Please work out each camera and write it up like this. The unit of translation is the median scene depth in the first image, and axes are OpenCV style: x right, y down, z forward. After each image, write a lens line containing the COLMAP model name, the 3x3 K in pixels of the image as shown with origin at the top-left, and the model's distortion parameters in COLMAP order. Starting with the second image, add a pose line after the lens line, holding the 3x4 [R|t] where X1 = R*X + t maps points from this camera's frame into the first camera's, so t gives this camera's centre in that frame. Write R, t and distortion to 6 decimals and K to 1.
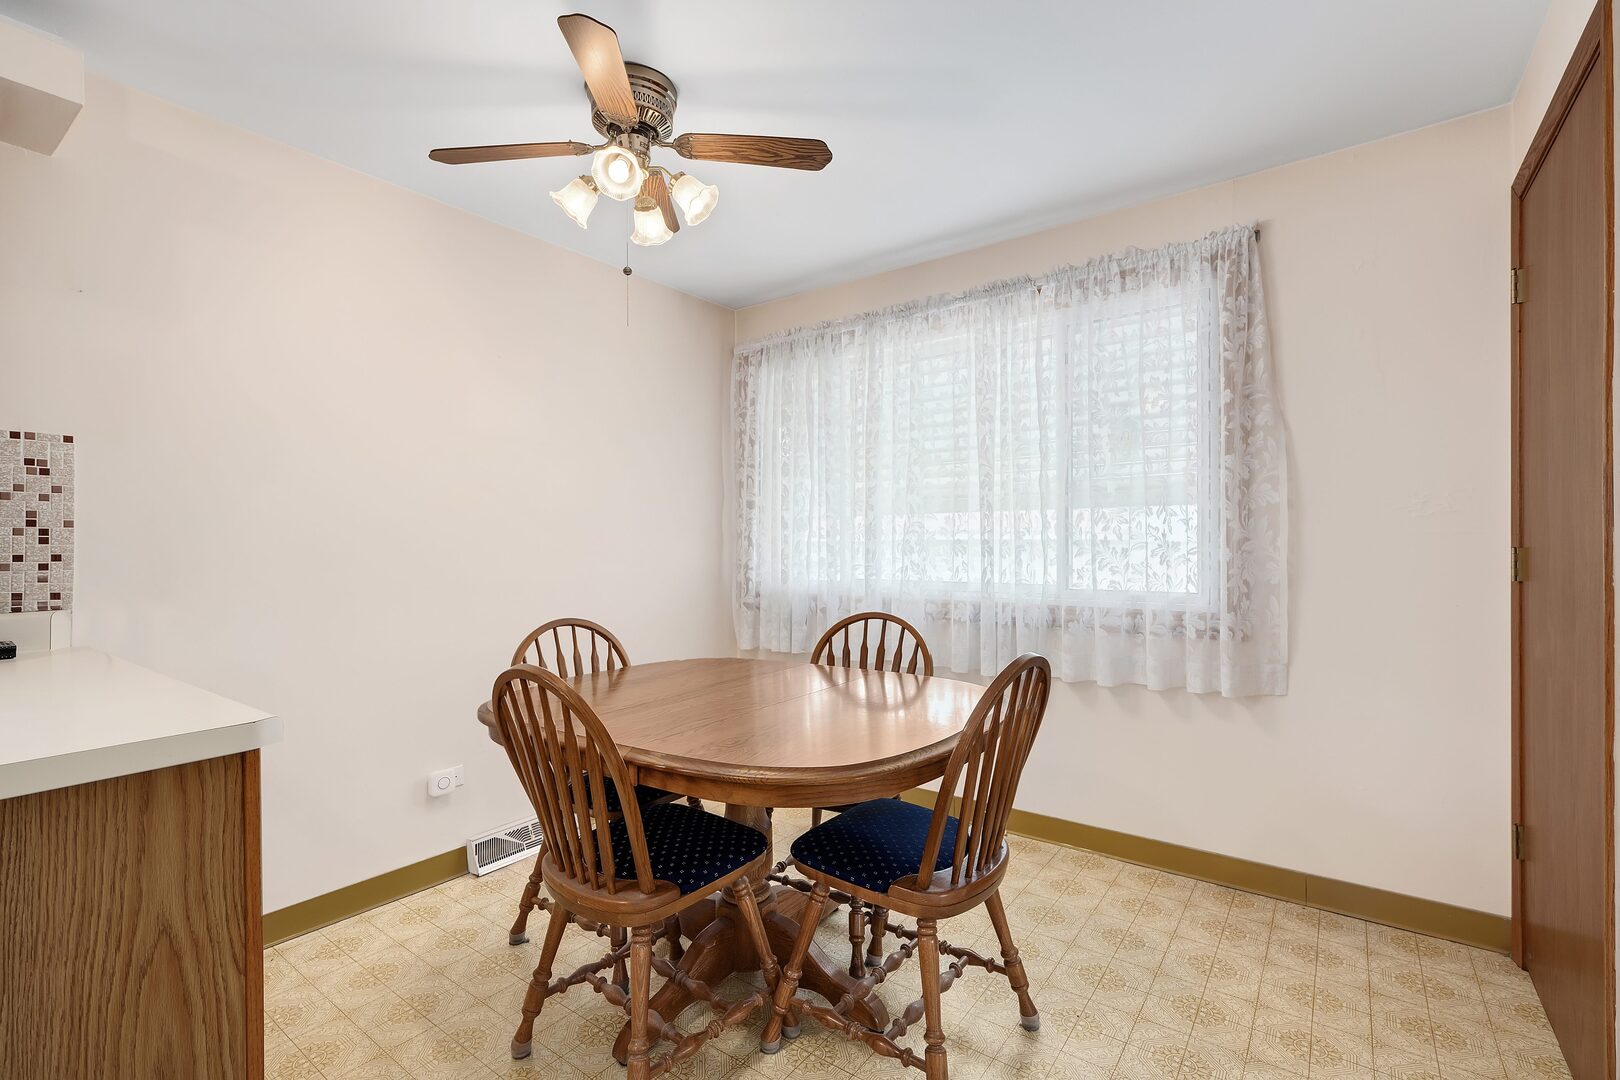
lens RADIAL K [[723.9, 0, 816.5], [0, 723.9, 544.3], [0, 0, 1]] dist [0.011164, -0.002154]
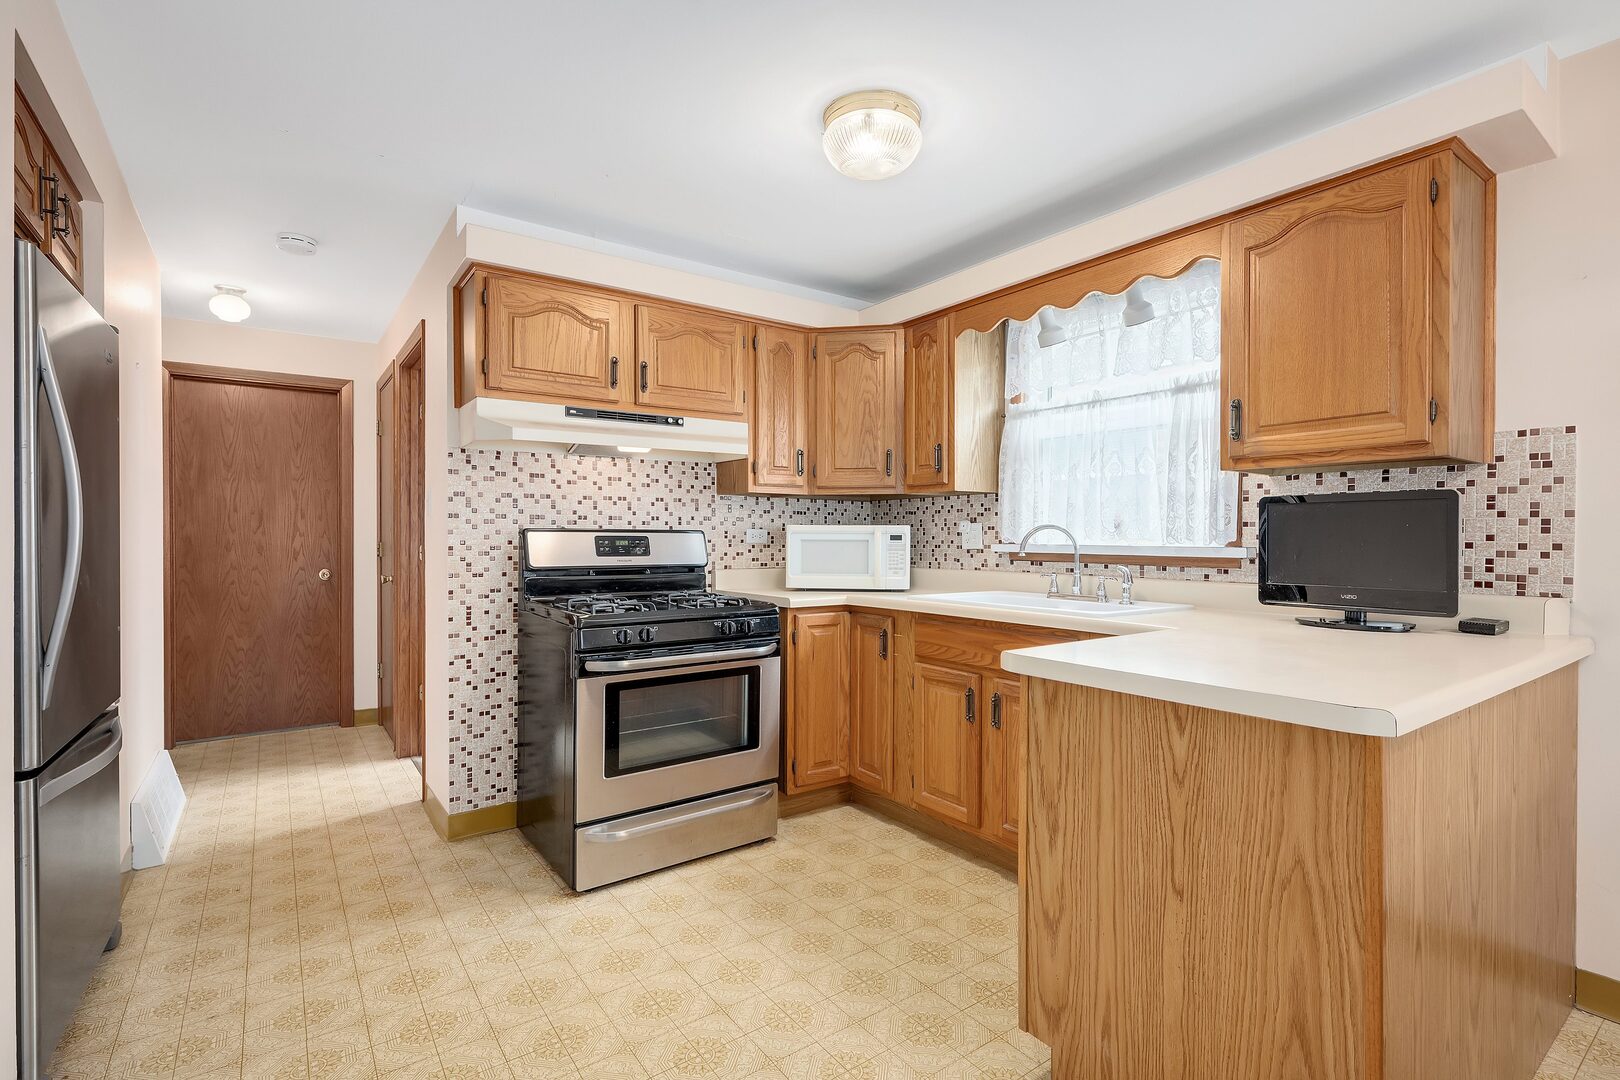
lens RADIAL K [[719.7, 0, 834.0], [0, 719.7, 535.4], [0, 0, 1]] dist [0.008097, 0.000945]
pose [[-0.268569, 0.005324, -0.963246, 0.170848], [-0.000981, 0.999983, 0.005800, -0.002044], [0.963260, 0.002502, -0.268559, 0.232932]]
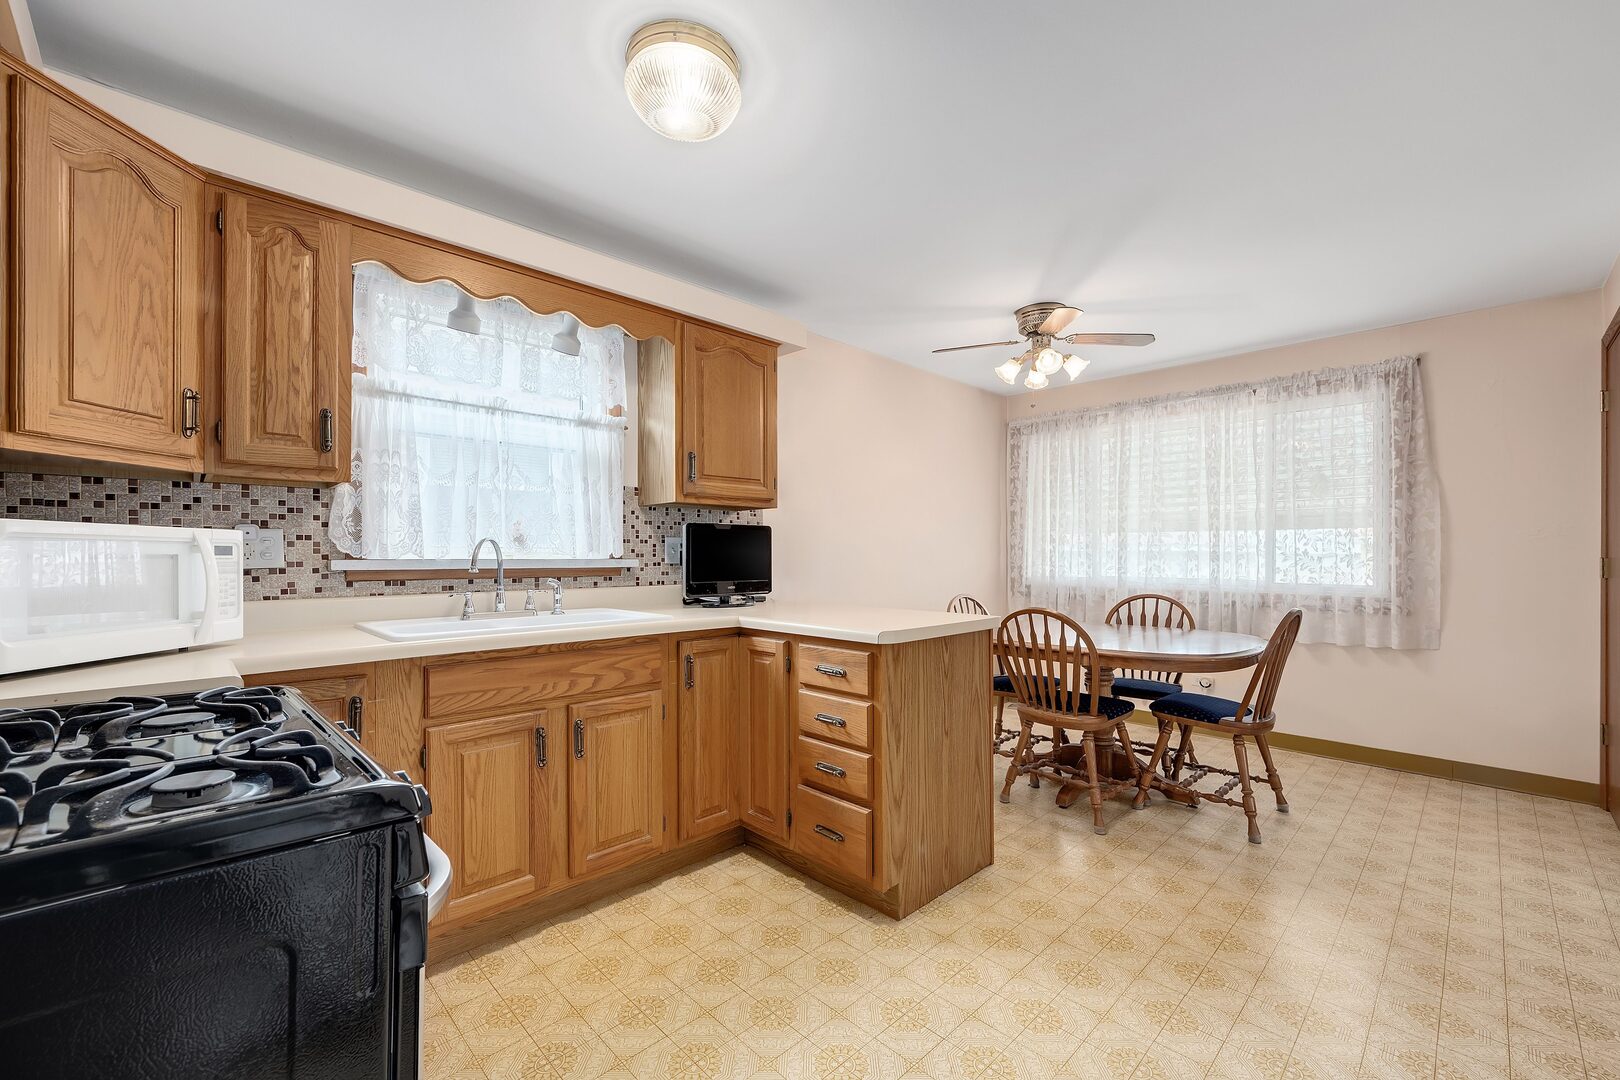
lens RADIAL K [[656.9, 0, 790.5], [0, 656.9, 551.5], [0, 0, 1]] dist [0.002625, 0.001584]
pose [[0.983999, 0.008537, -0.177967, -0.471122], [-0.008982, 0.999958, -0.001696, 0.006518], [0.177945, 0.003267, 0.984035, -0.641933]]
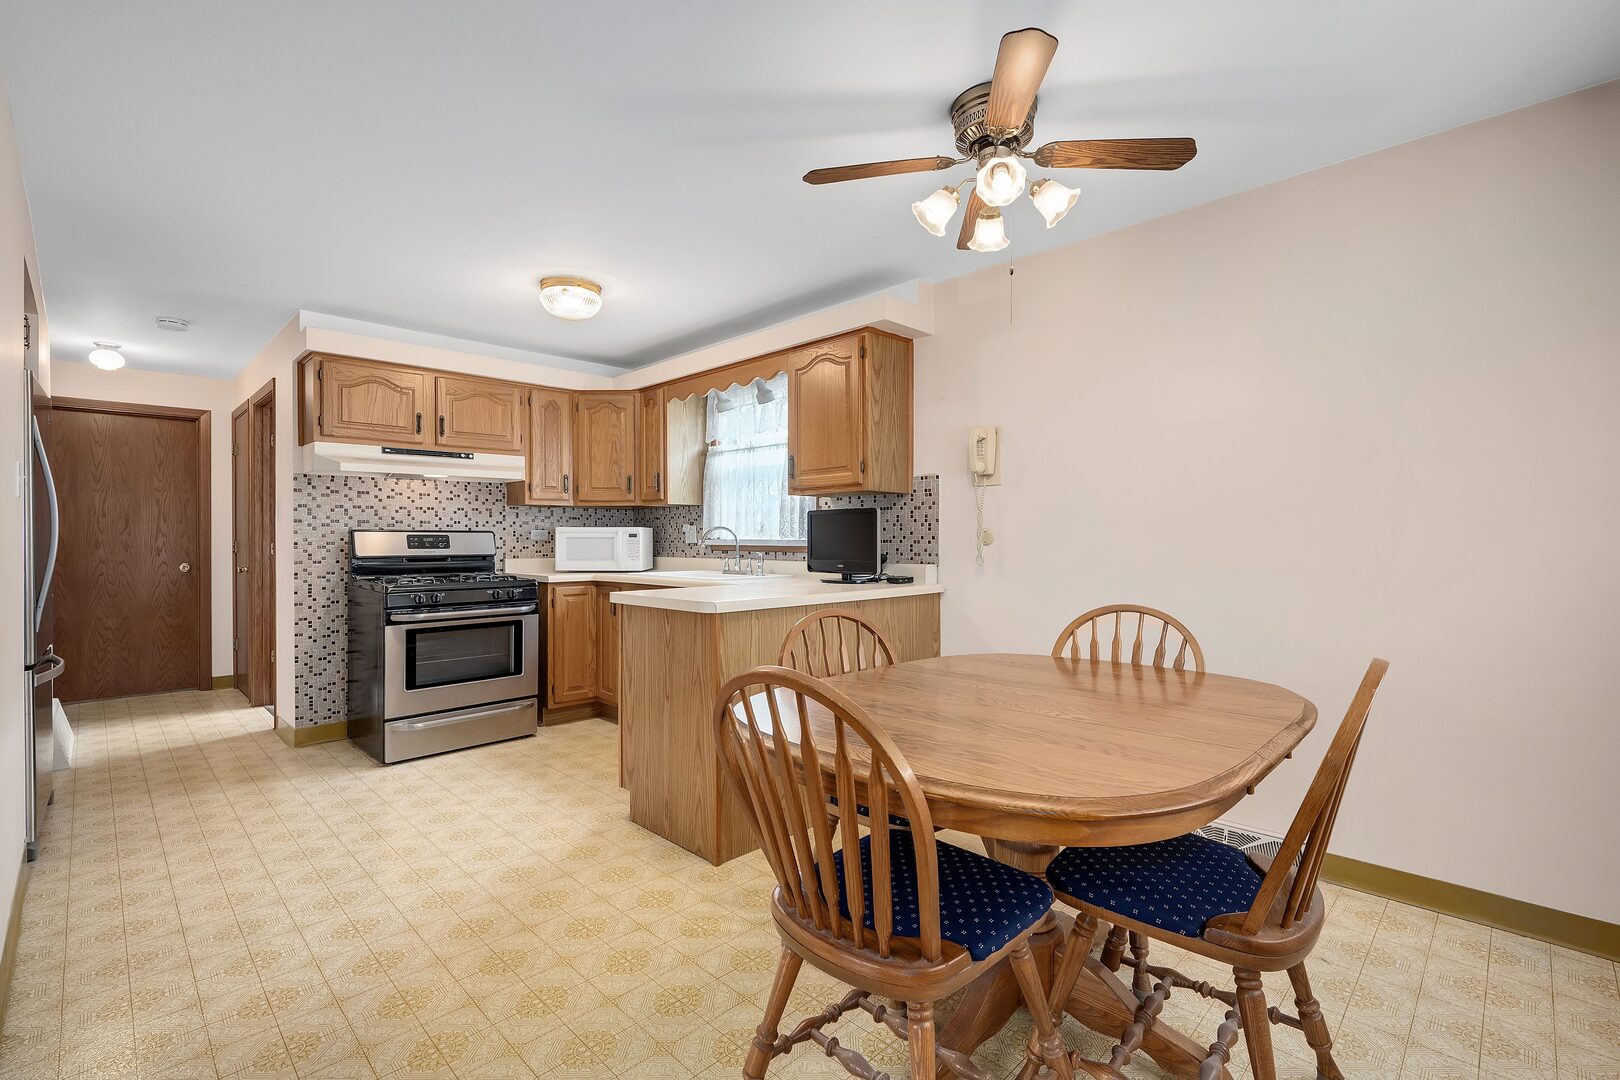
lens RADIAL K [[656.9, 0, 803.3], [0, 656.9, 533.7], [0, 0, 1]] dist [0.002625, 0.001584]
pose [[-0.111715, 0.003304, -0.993735, 0.607455], [0.002043, 0.999993, 0.003095, 0.000774], [0.993738, -0.001685, -0.111721, 0.670928]]
